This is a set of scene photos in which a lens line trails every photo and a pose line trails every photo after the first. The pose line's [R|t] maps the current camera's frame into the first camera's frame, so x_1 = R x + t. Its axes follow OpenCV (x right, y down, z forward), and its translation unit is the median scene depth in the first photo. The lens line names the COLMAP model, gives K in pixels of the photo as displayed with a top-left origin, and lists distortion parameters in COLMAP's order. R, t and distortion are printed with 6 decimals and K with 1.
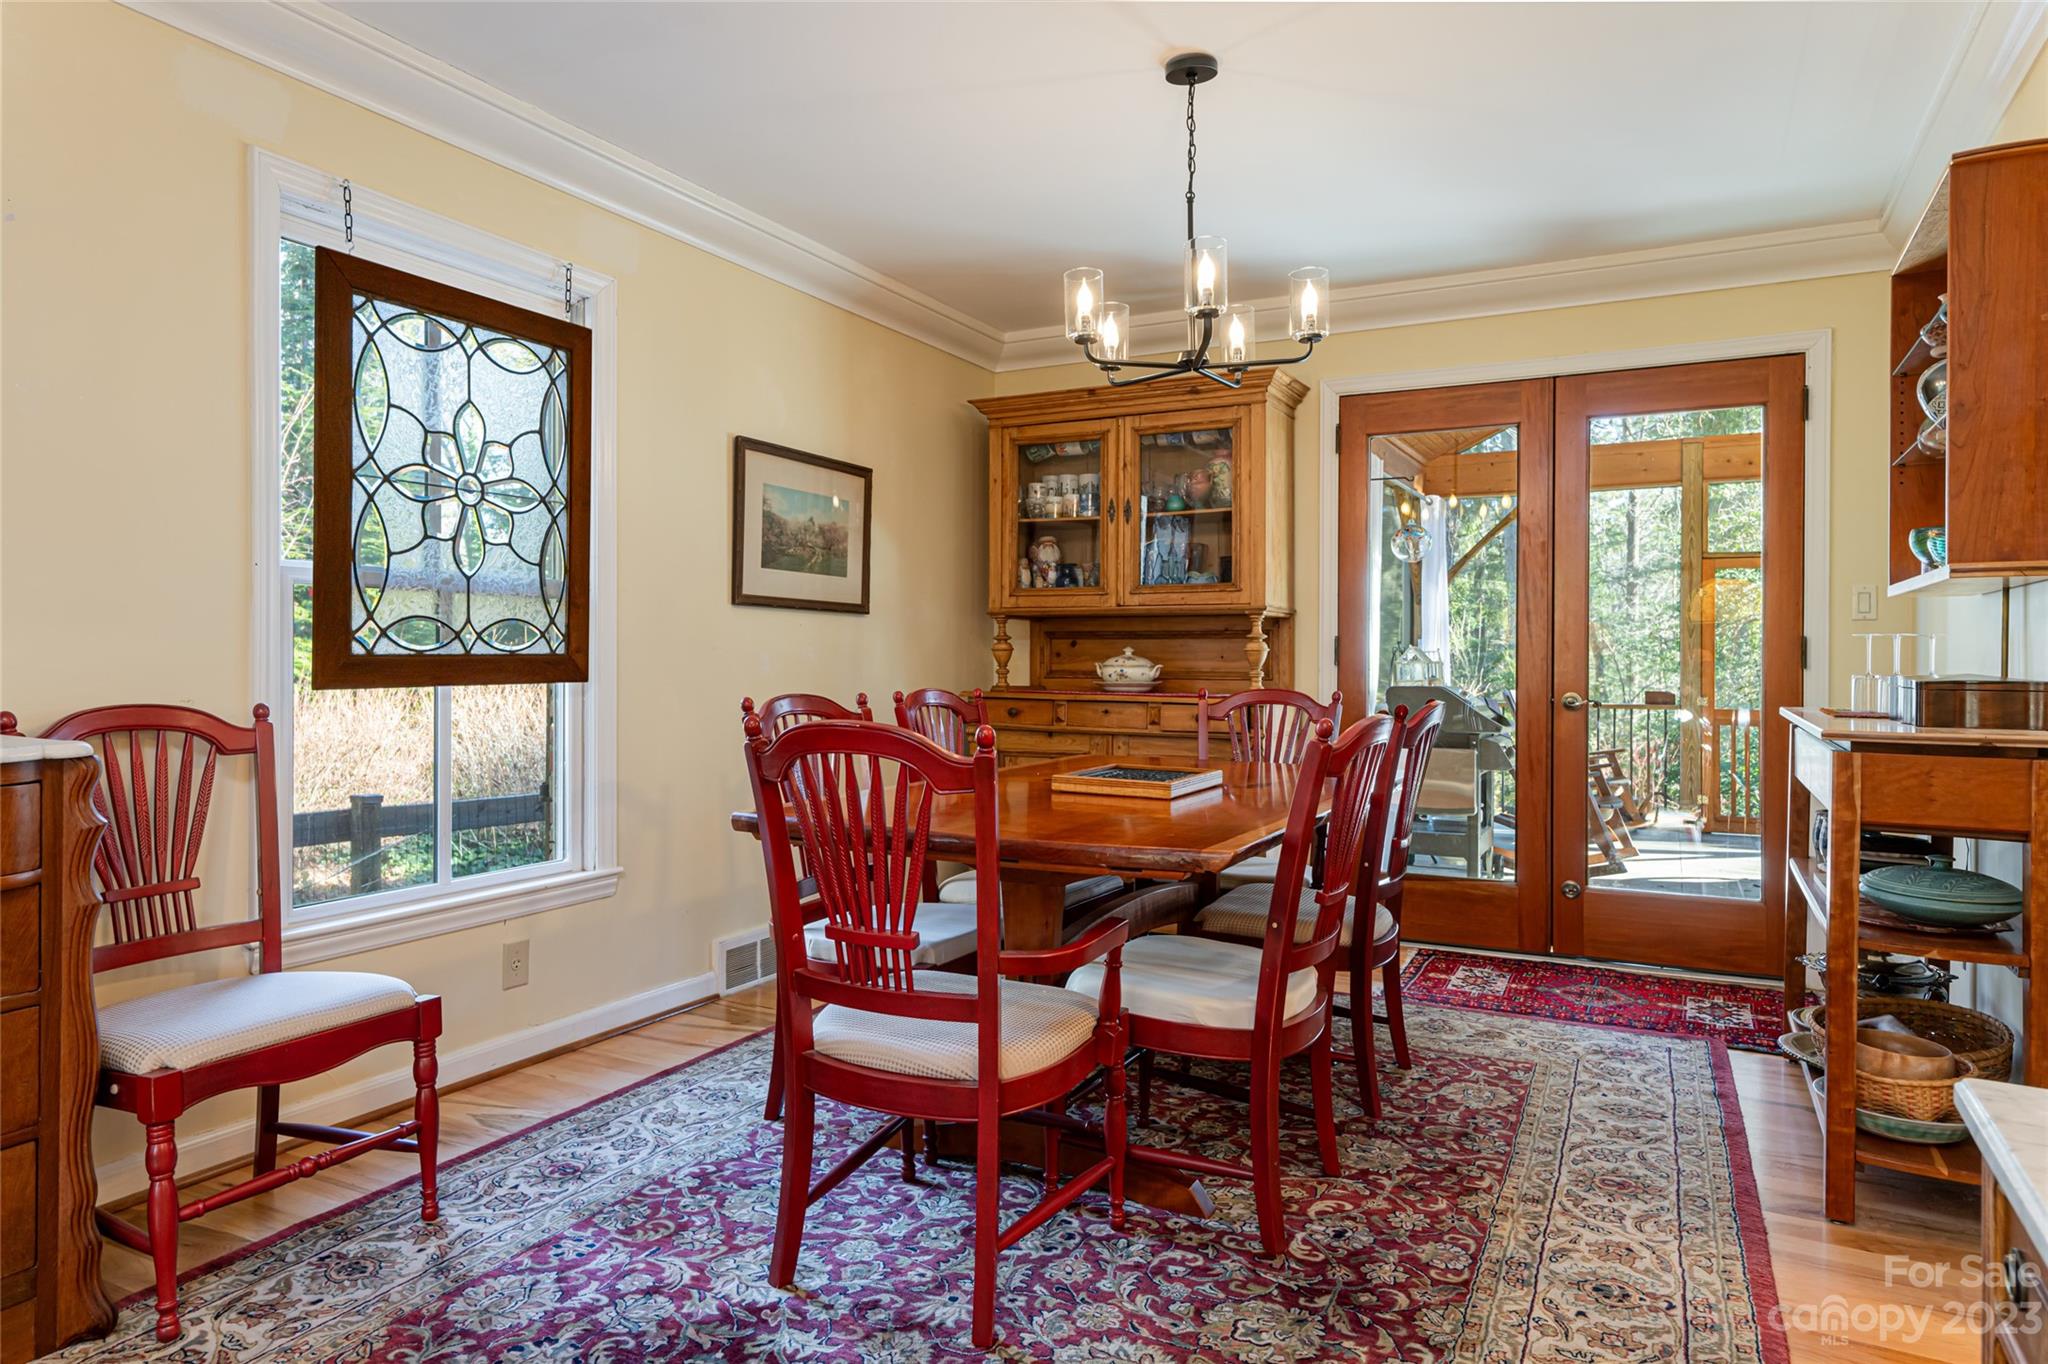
lens RADIAL K [[1259.0, 0, 1007.2], [0, 1259.0, 655.0], [0, 0, 1]] dist [0.014758, 0.000386]
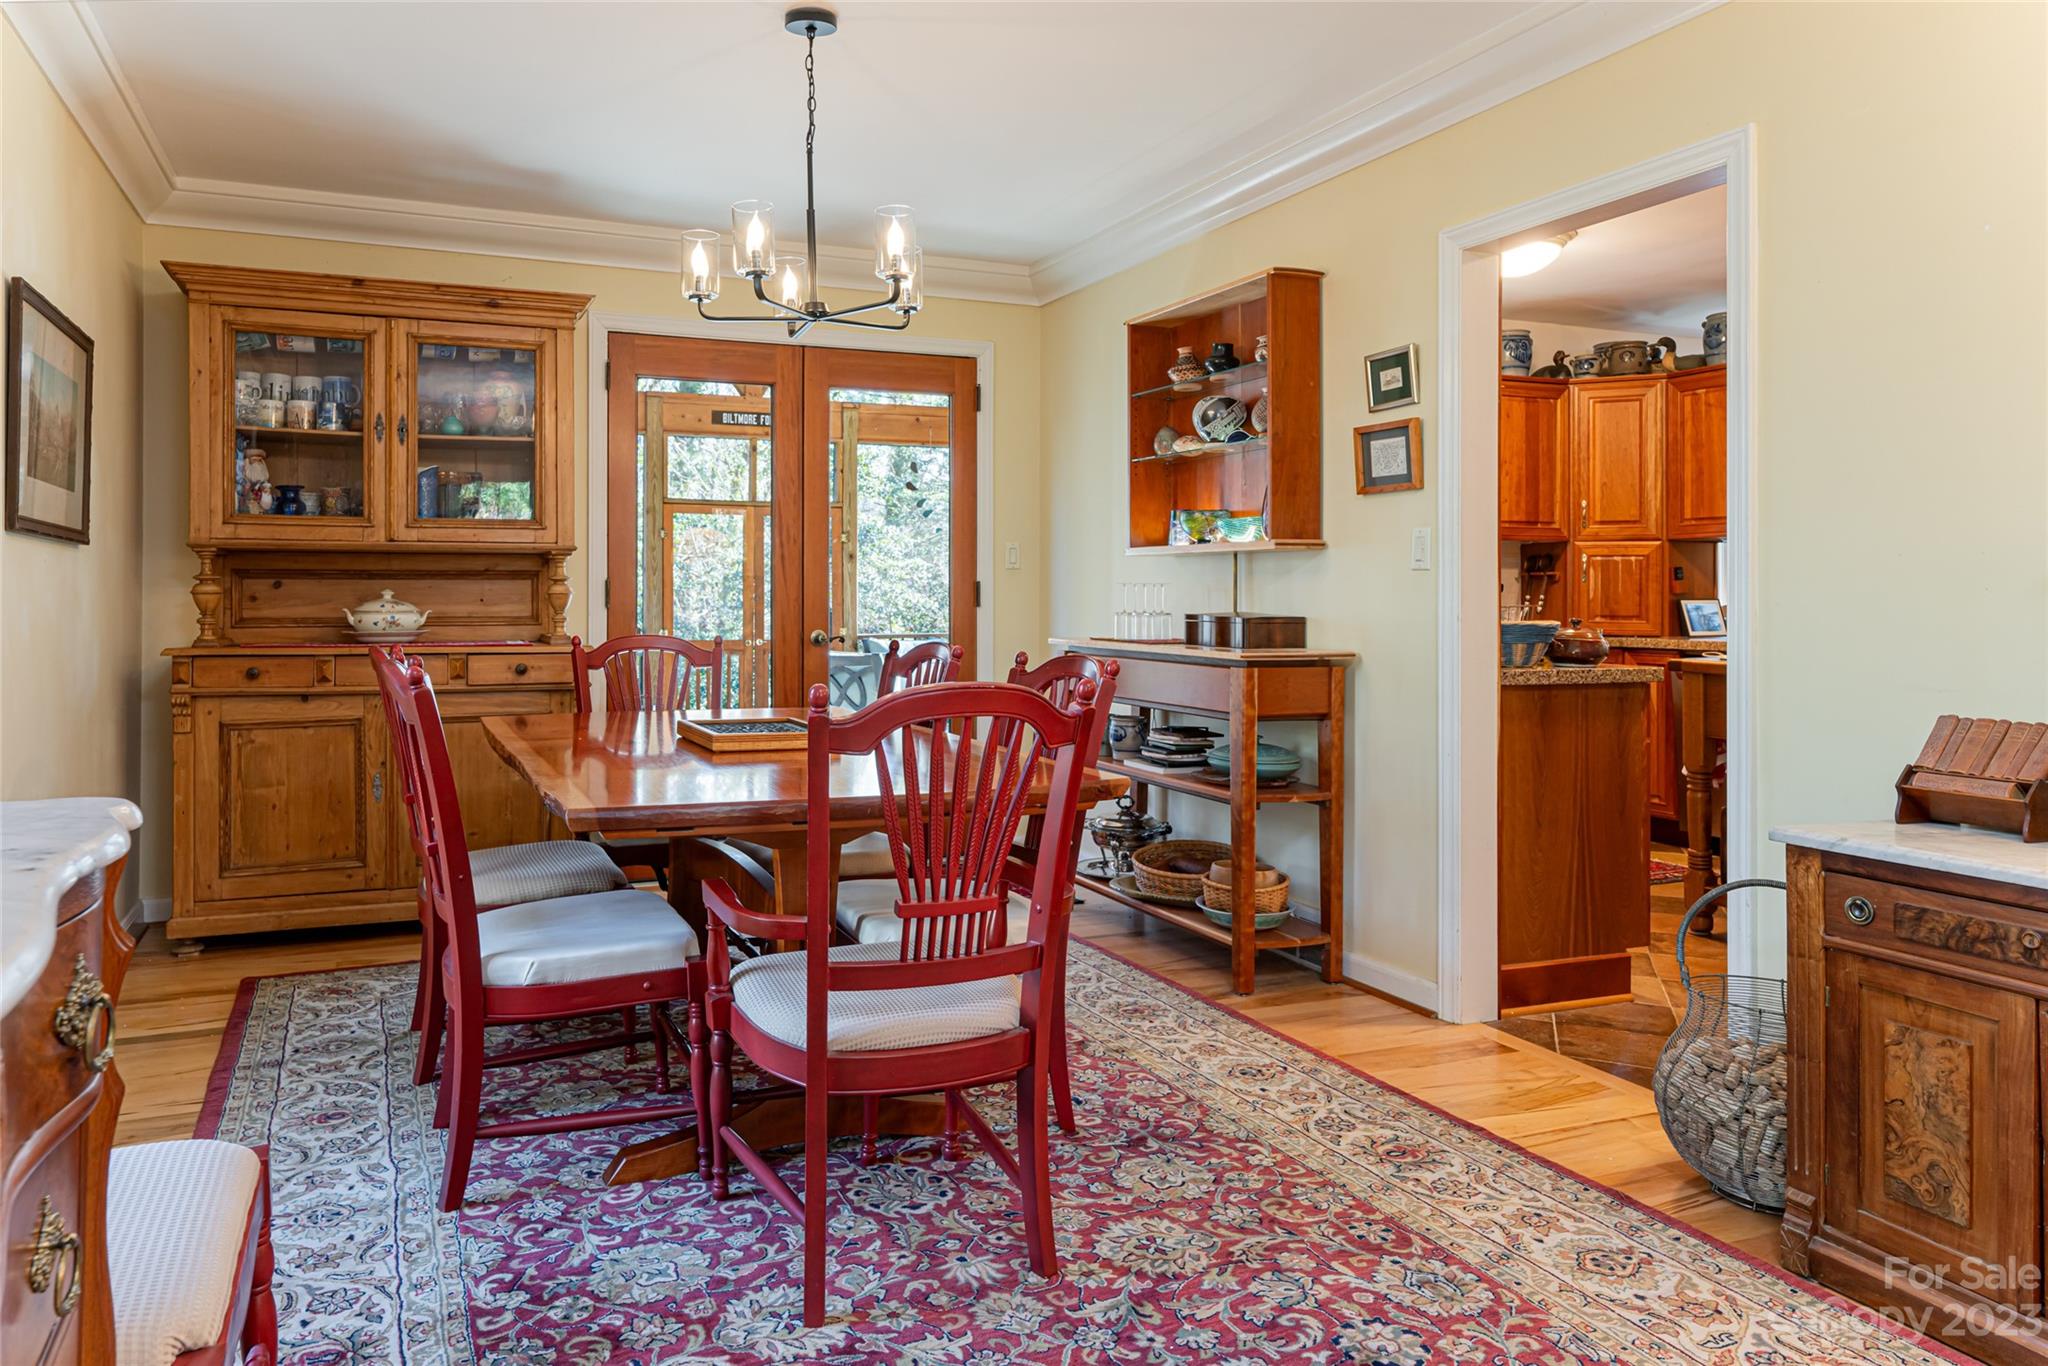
lens RADIAL K [[1347.1, 0, 917.2], [0, 1347.1, 588.0], [0, 0, 1]] dist [0.005696, 0.002628]
pose [[0.648573, -0.001080, 0.761151, -0.544261], [0.000357, 0.999999, 0.001115, -0.012144], [-0.761152, -0.000452, 0.648573, 0.211560]]
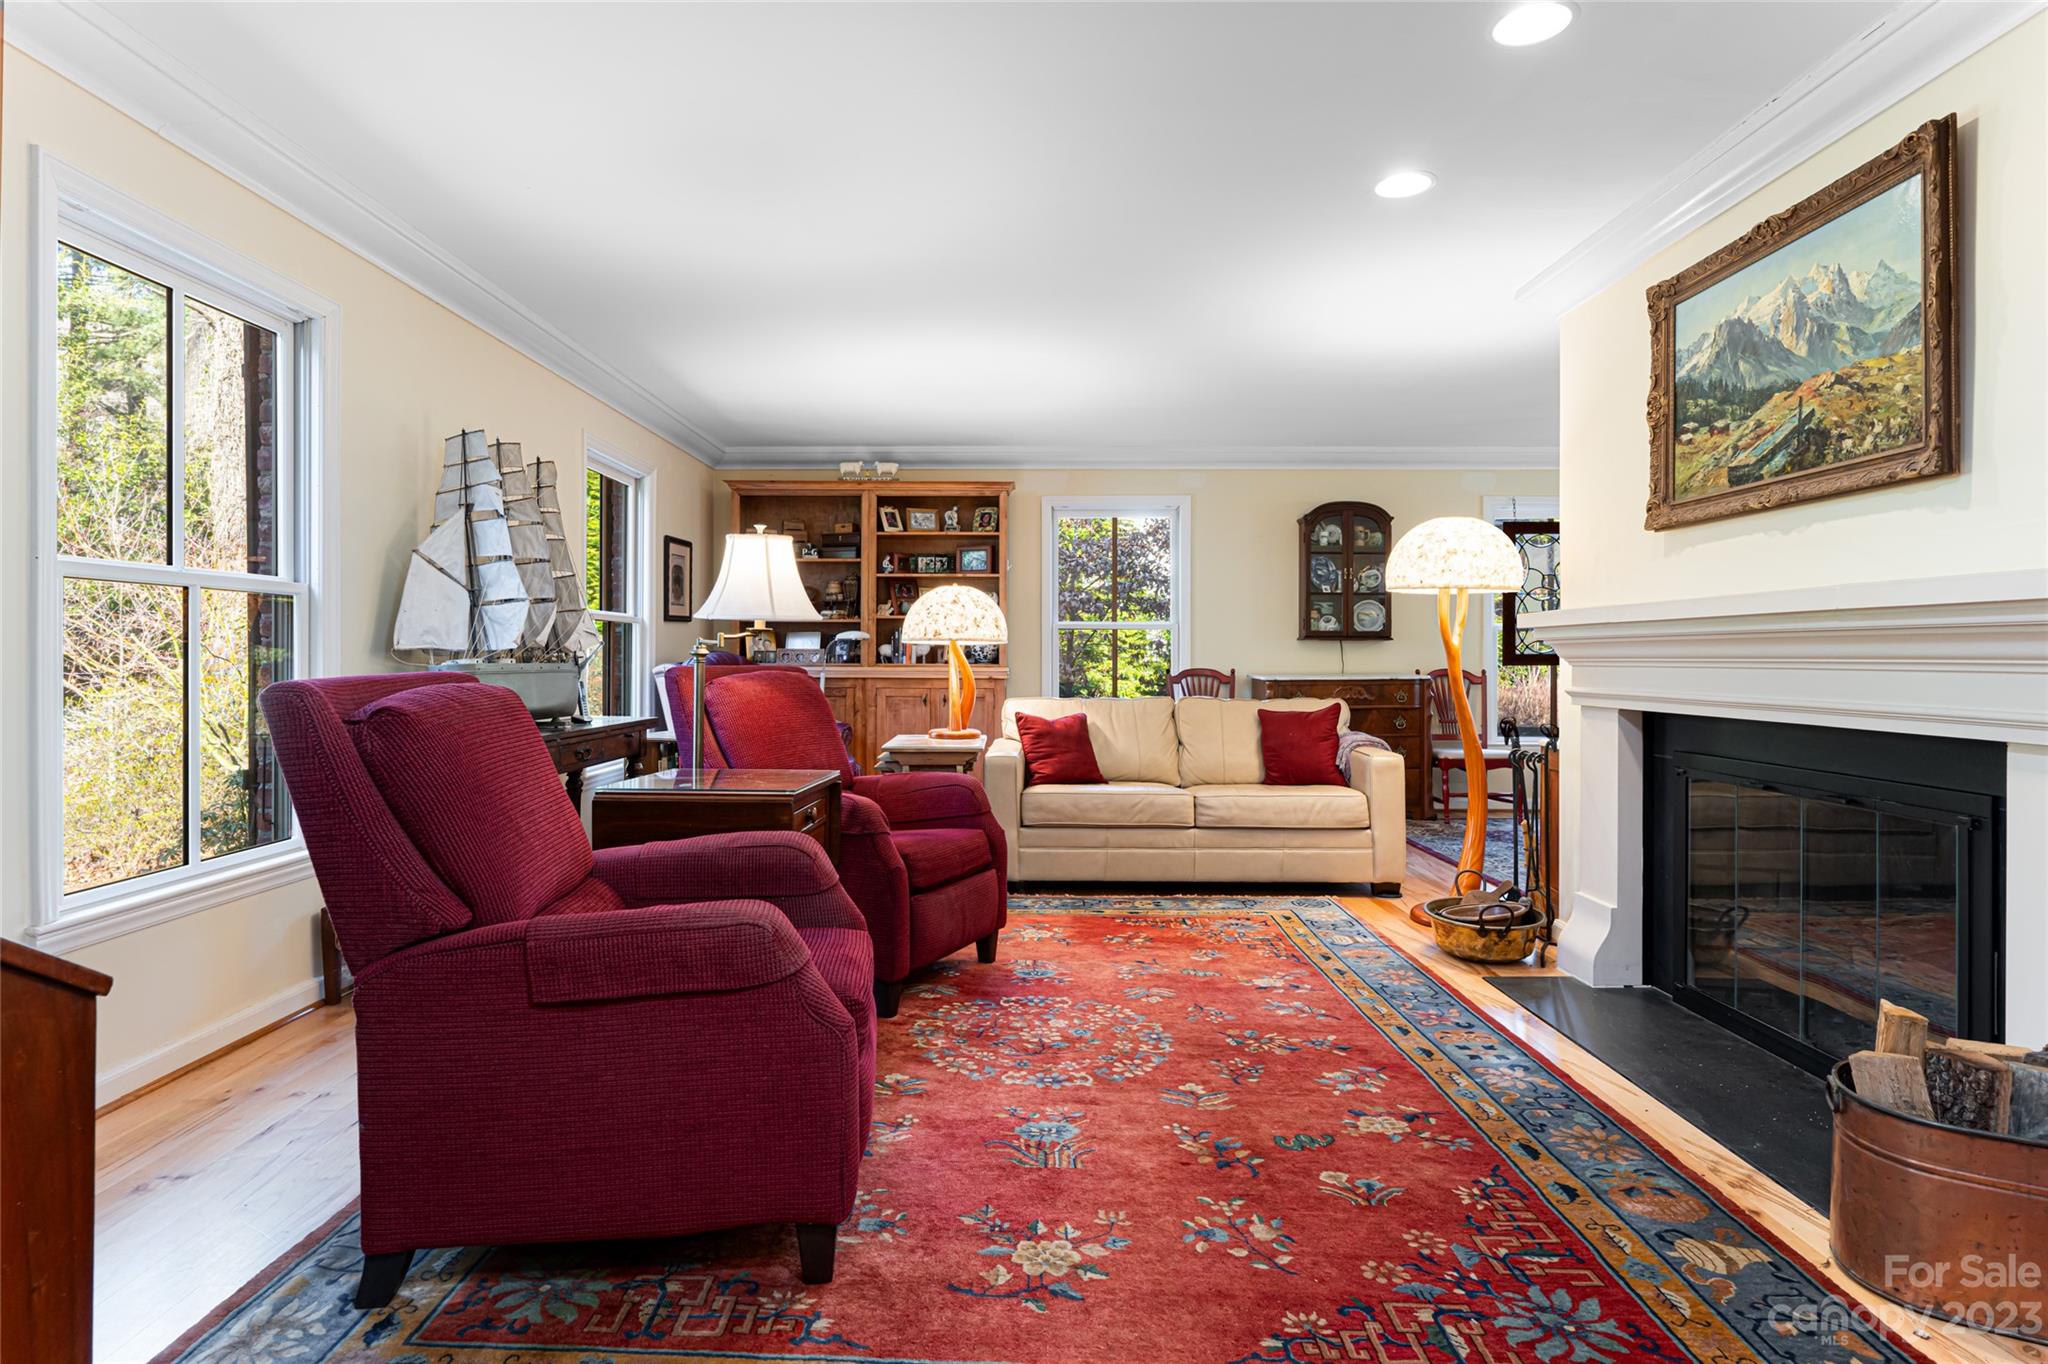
lens RADIAL K [[1069.5, 0, 1024.0], [0, 1069.5, 655.0], [0, 0, 1]] dist [-0.000531, 0.000180]
pose [[0.470147, -0.003828, -0.882580, 0.994739], [0.004083, 0.999989, -0.002162, 0.002316], [0.882579, -0.002587, 0.470157, -1.038329]]
